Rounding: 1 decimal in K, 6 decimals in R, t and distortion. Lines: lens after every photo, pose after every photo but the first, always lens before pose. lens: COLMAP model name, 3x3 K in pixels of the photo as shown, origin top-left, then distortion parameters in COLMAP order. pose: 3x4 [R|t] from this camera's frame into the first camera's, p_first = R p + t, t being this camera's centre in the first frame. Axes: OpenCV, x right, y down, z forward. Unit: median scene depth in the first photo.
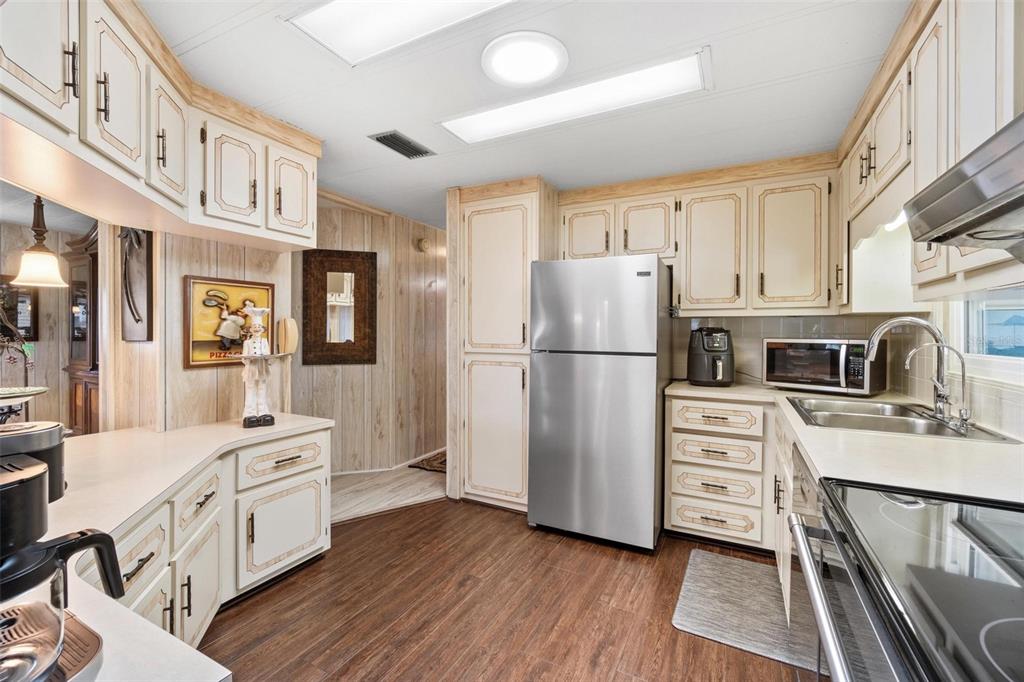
lens RADIAL K [[446.3, 0, 509.2], [0, 446.3, 337.3], [0, 0, 1]] dist [0.002036, 0.000307]
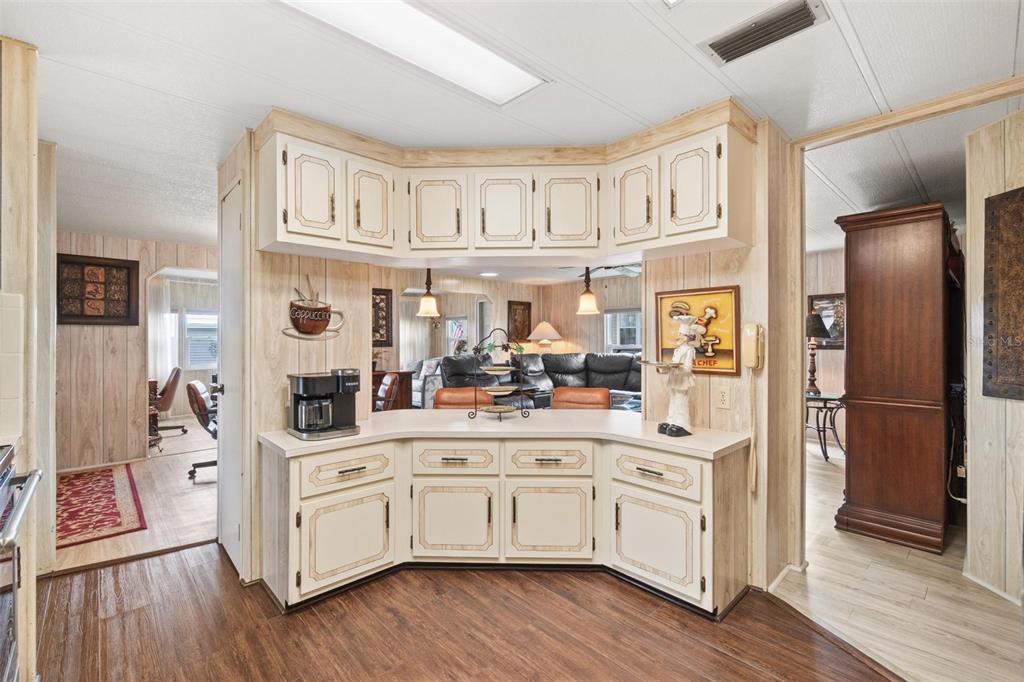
lens RADIAL K [[446.3, 0, 510.0], [0, 446.3, 342.1], [0, 0, 1]] dist [0.002036, 0.000307]
pose [[-0.337845, 0.001547, -0.941200, 0.500258], [-0.008662, 0.999951, 0.004753, -0.010010], [0.941162, 0.009759, -0.337815, 0.994067]]
